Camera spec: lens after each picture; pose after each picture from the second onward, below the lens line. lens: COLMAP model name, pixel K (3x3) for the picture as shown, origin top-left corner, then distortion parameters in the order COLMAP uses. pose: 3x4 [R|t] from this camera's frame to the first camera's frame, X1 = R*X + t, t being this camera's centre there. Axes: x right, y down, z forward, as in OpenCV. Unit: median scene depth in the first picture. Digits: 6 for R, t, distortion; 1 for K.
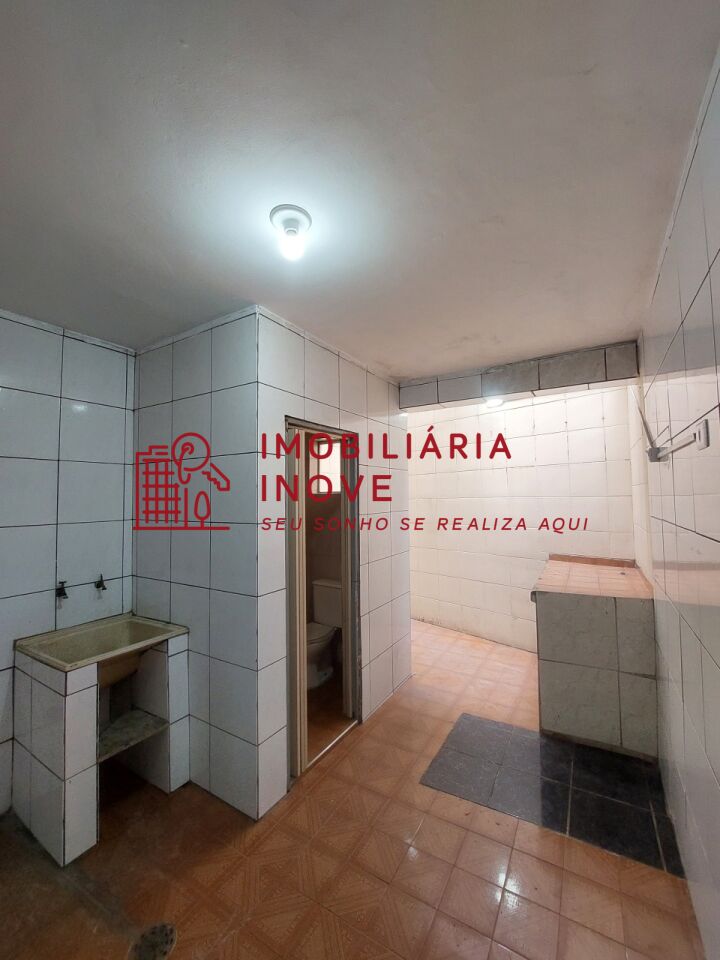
lens RADIAL K [[384.7, 0, 362.0], [0, 384.7, 480.0], [0, 0, 1]] dist [-0.017669, 0.000398]
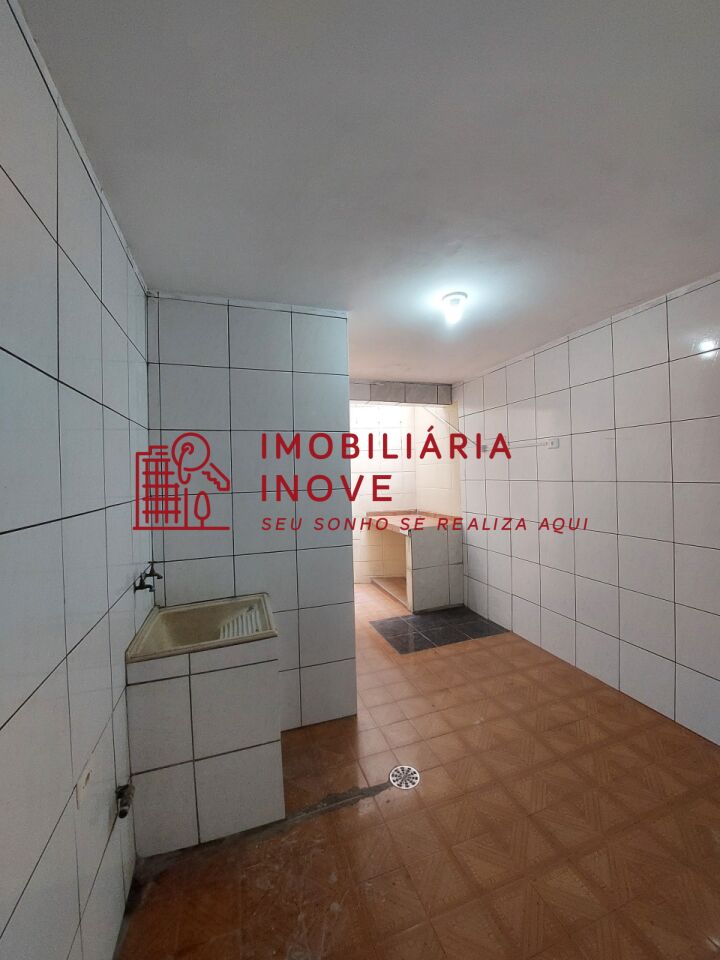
lens RADIAL K [[384.7, 0, 365.6], [0, 384.7, 476.2], [0, 0, 1]] dist [-0.017669, 0.000398]
pose [[0.645887, -0.007523, 0.763396, -0.980027], [-0.017930, 0.999526, 0.025020, 0.033656], [-0.763222, -0.029848, 0.645446, 0.114444]]
